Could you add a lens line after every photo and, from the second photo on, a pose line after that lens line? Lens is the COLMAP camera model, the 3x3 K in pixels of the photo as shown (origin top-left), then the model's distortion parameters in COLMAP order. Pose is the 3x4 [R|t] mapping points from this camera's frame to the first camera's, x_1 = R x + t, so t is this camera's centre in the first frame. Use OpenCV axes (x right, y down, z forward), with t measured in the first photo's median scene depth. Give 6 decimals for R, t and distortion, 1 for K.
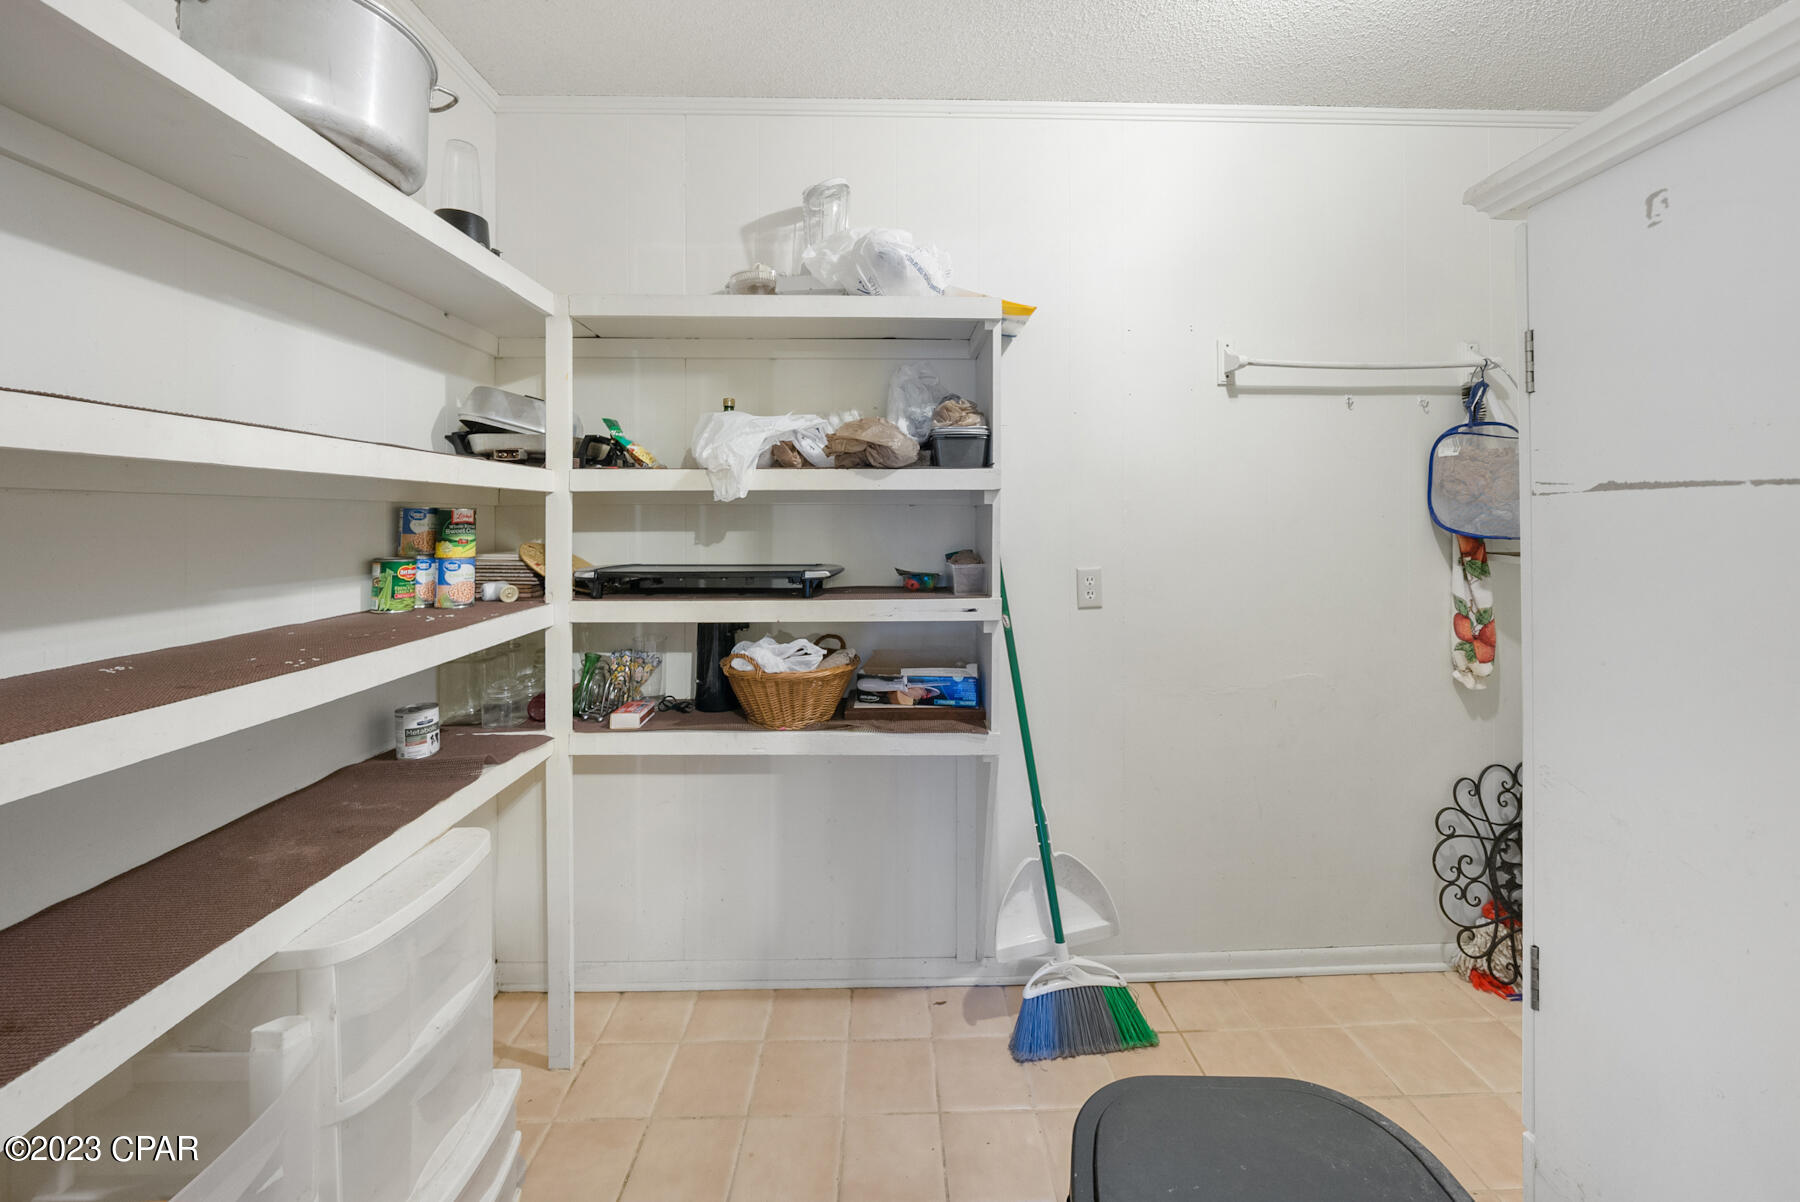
lens RADIAL K [[648.7, 0, 902.2], [0, 648.7, 521.3], [0, 0, 1]] dist [-0.003385, -0.000058]
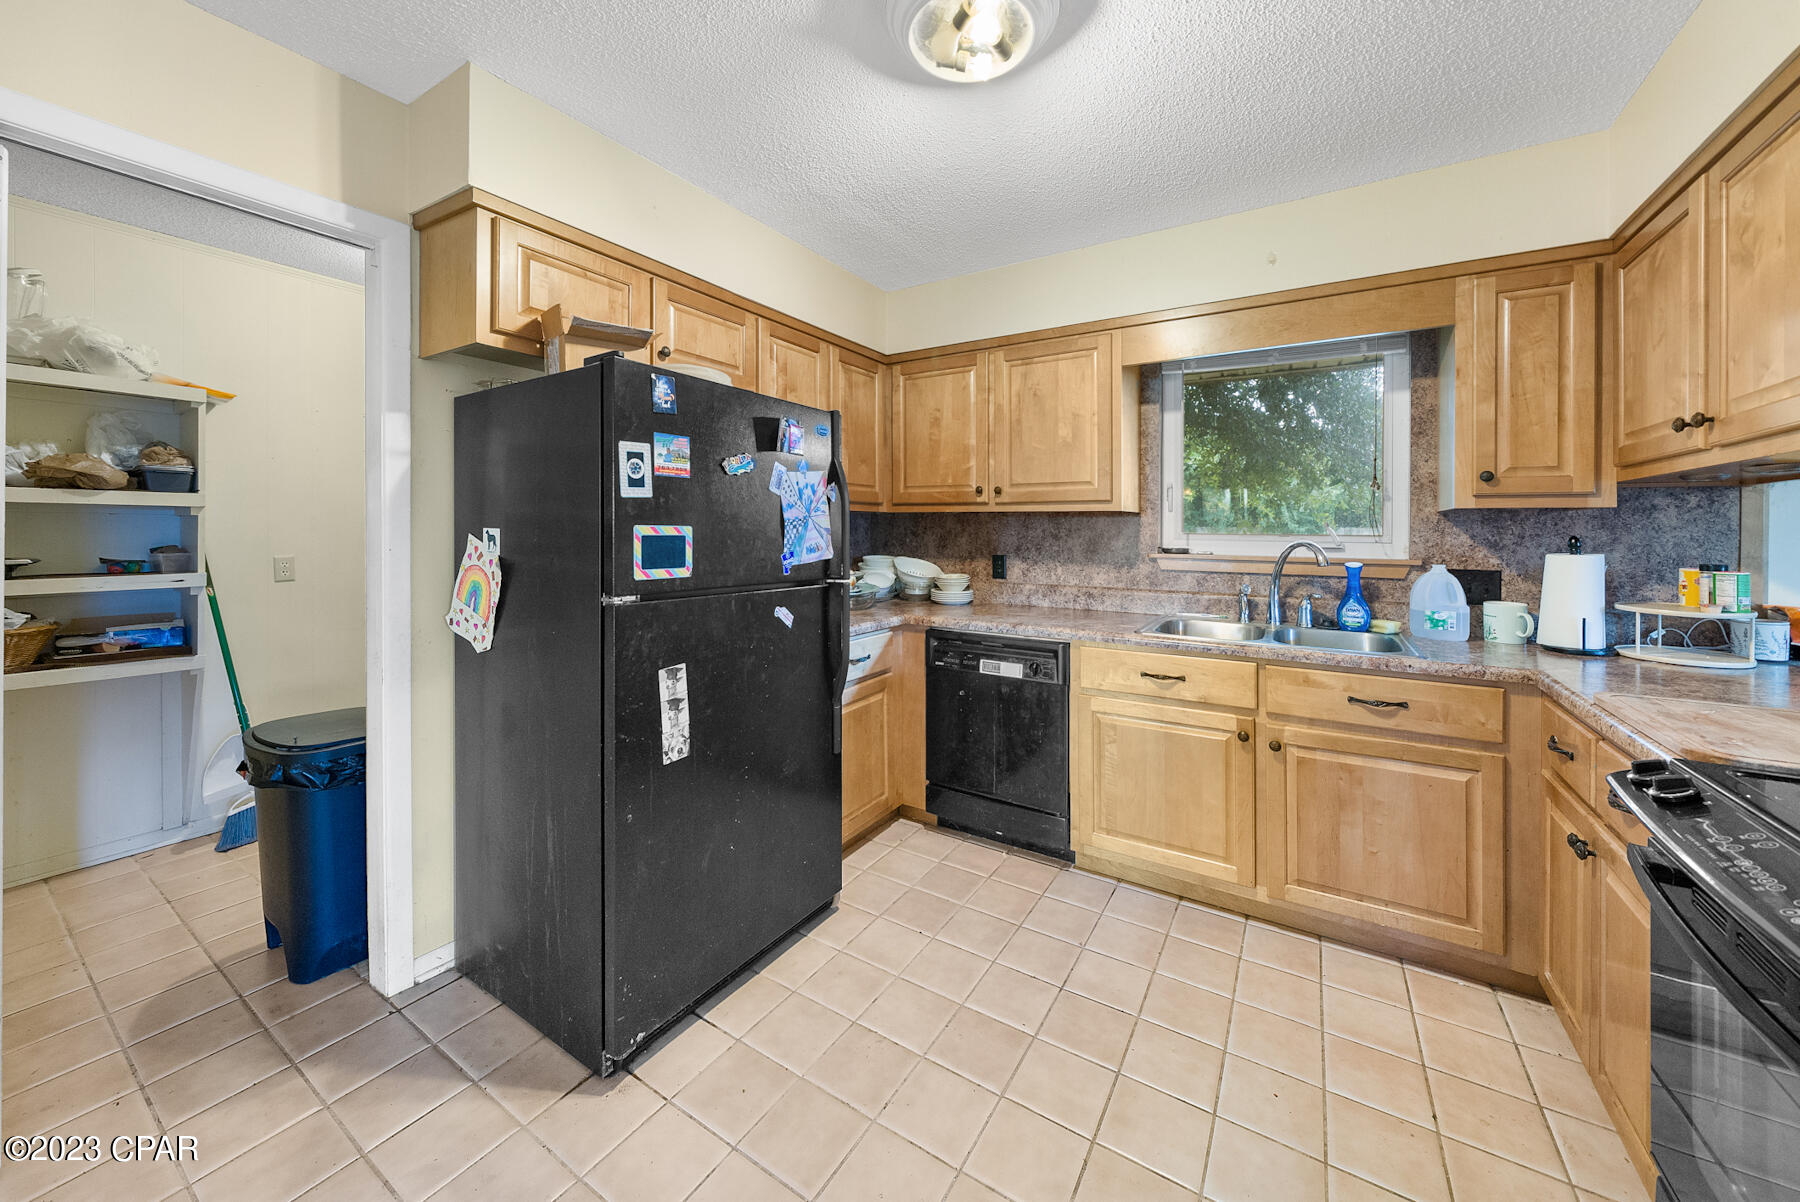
lens RADIAL K [[648.7, 0, 902.5], [0, 648.7, 537.8], [0, 0, 1]] dist [-0.003385, -0.000058]
pose [[0.558847, -0.002617, 0.829267, -0.209848], [-0.001772, 0.999989, 0.004350, 0.019357], [-0.829269, -0.003901, 0.558836, -1.322341]]
